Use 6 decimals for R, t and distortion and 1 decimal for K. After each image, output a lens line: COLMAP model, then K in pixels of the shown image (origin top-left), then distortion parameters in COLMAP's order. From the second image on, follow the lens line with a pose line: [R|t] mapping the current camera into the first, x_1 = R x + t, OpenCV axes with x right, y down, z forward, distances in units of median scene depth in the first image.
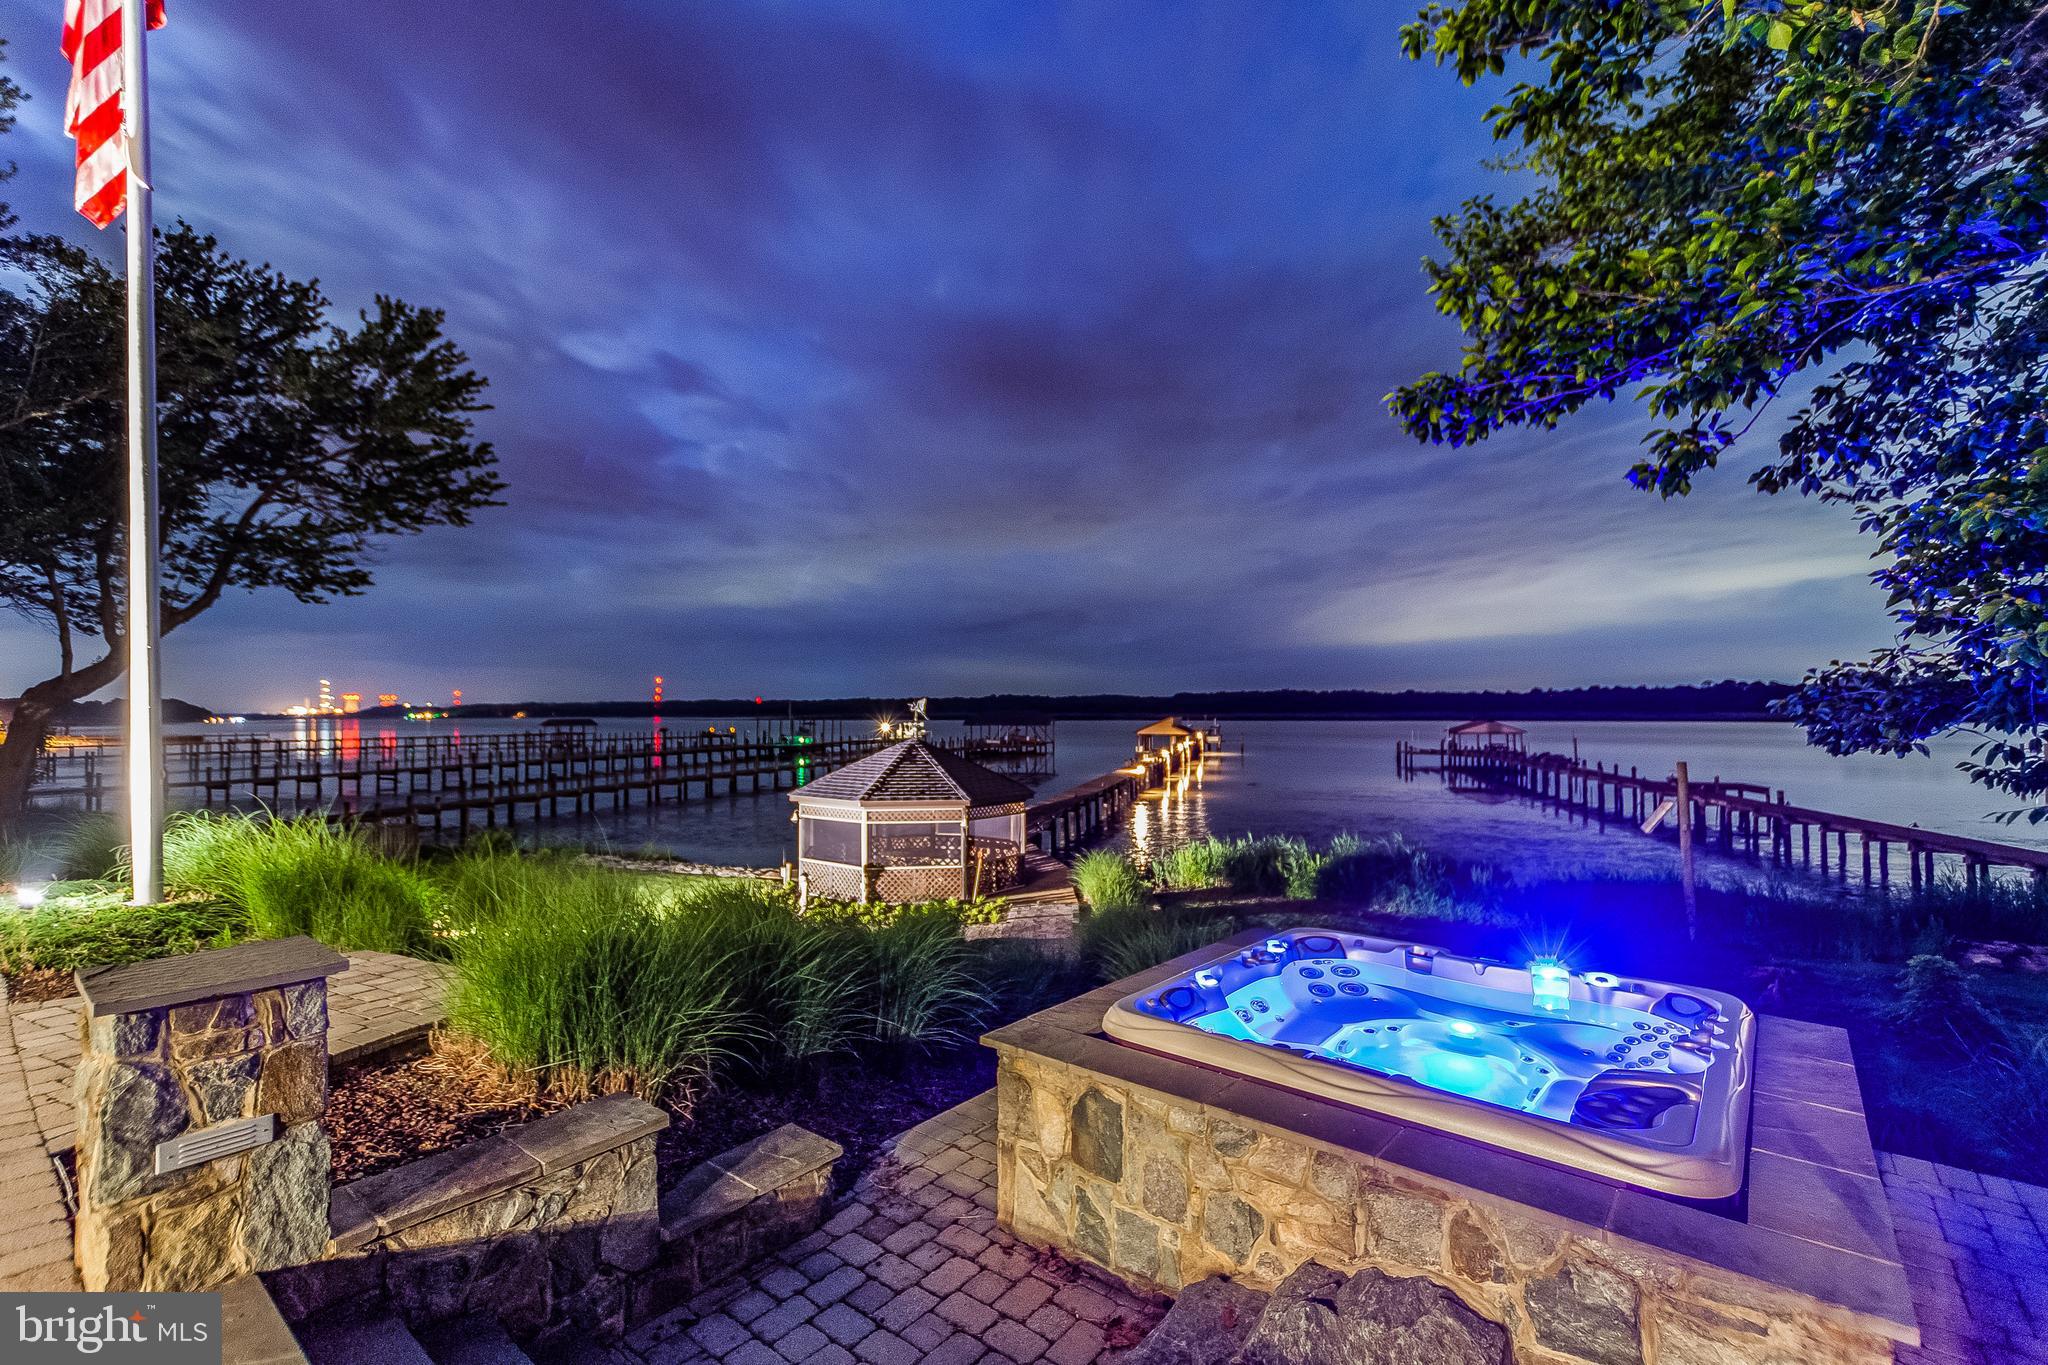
lens RADIAL K [[879.5, 0, 1032.1], [0, 879.5, 688.8], [0, 0, 1]] dist [0.024375, -0.007731]
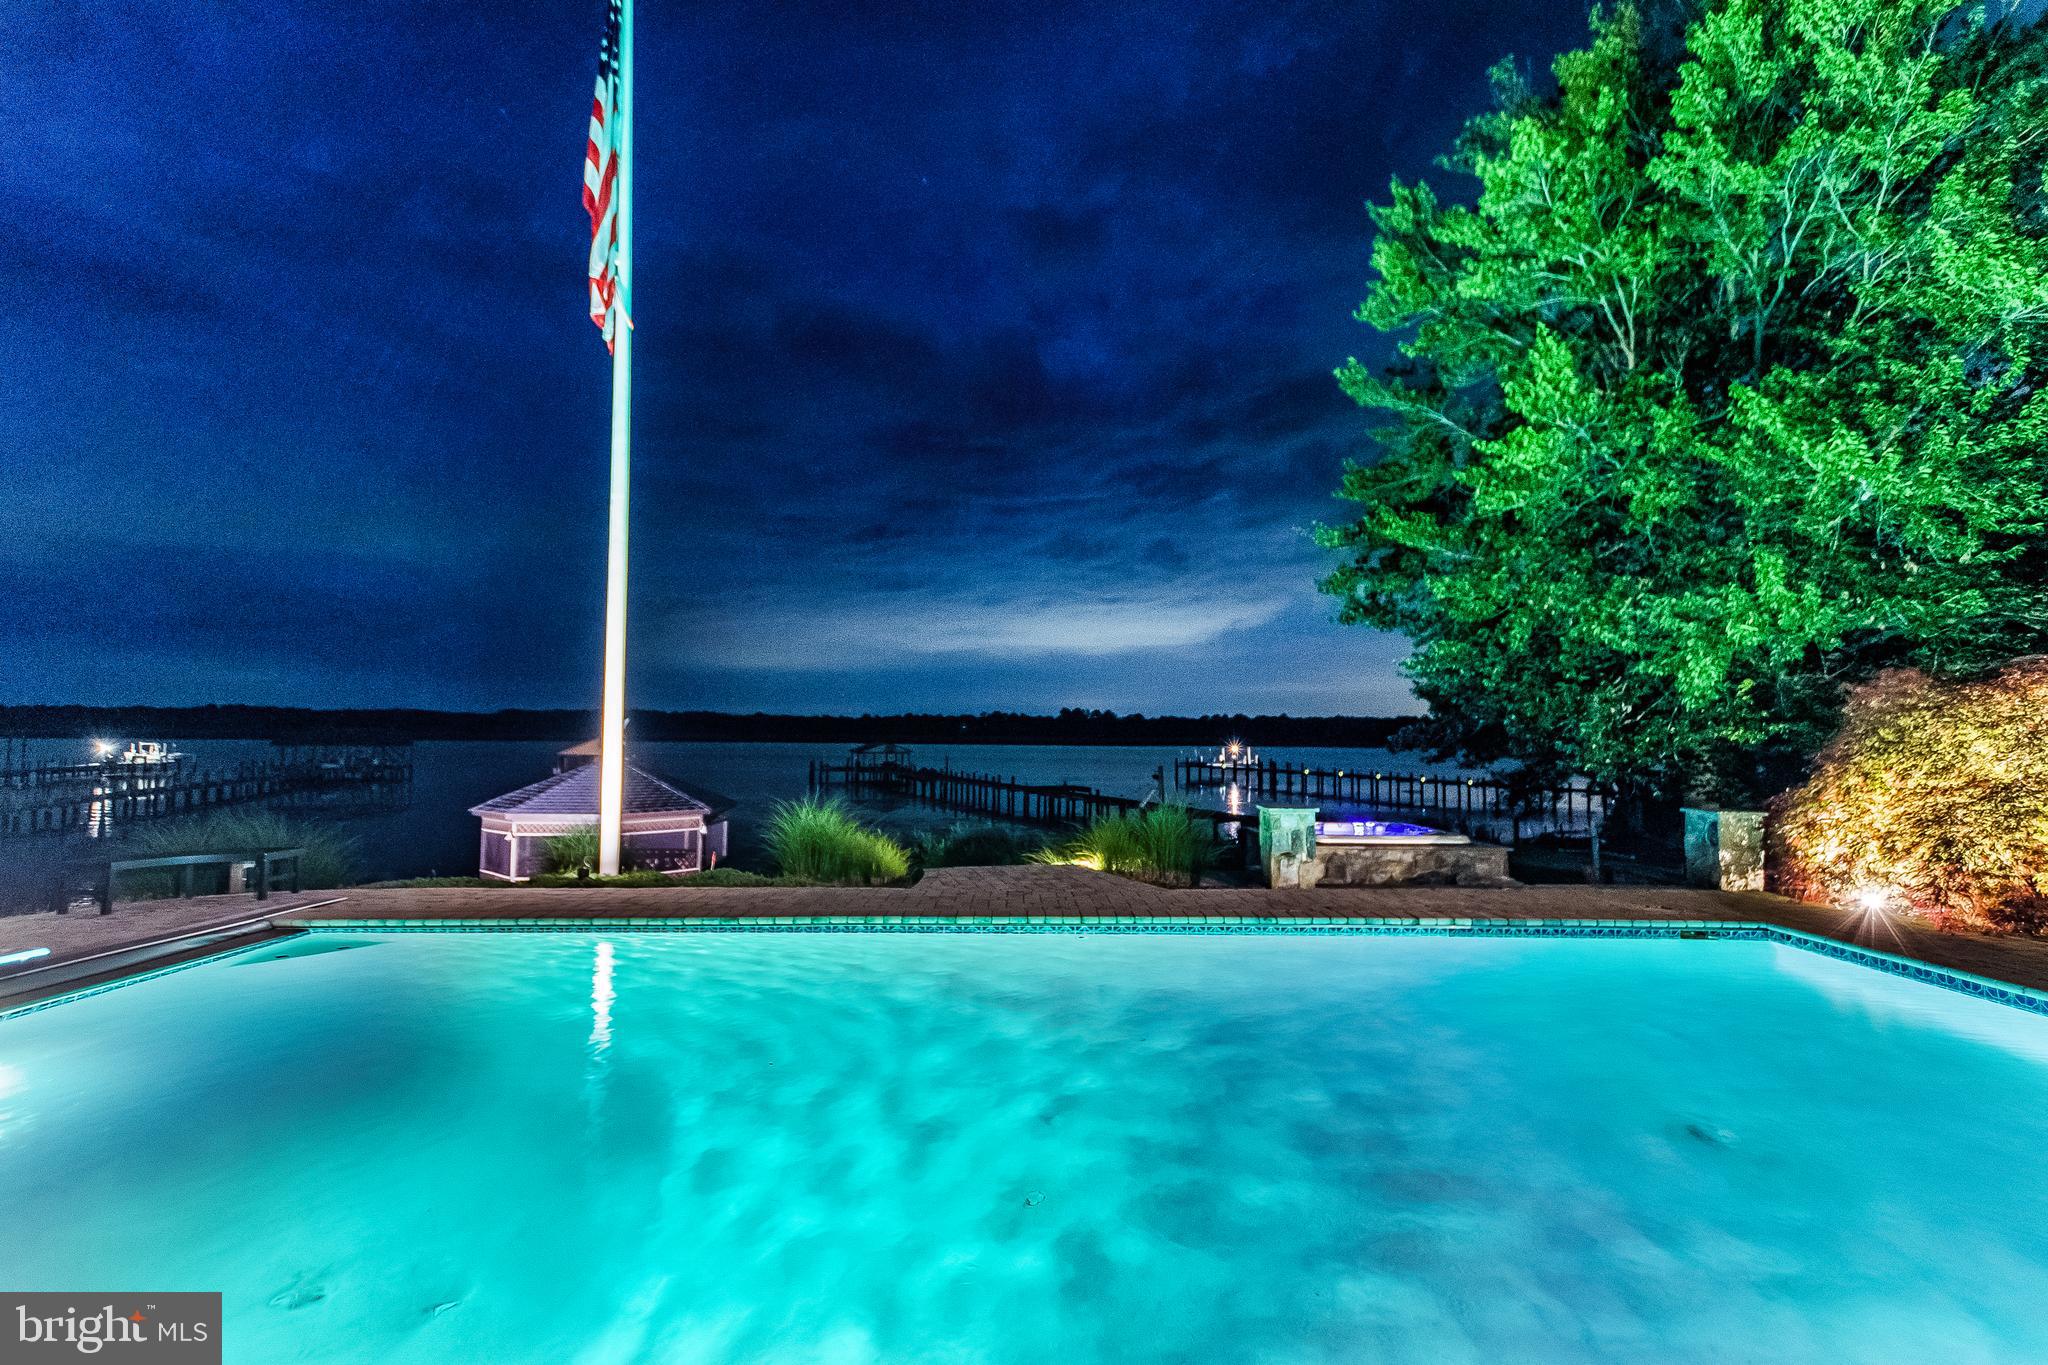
lens RADIAL K [[879.5, 0, 1032.1], [0, 879.5, 688.8], [0, 0, 1]] dist [0.024375, -0.007731]
pose [[0.760040, 0.044257, 0.648367, -0.150616], [-0.028970, 0.998994, -0.034231, -0.000780], [-0.649230, 0.007233, 0.760558, -0.042523]]
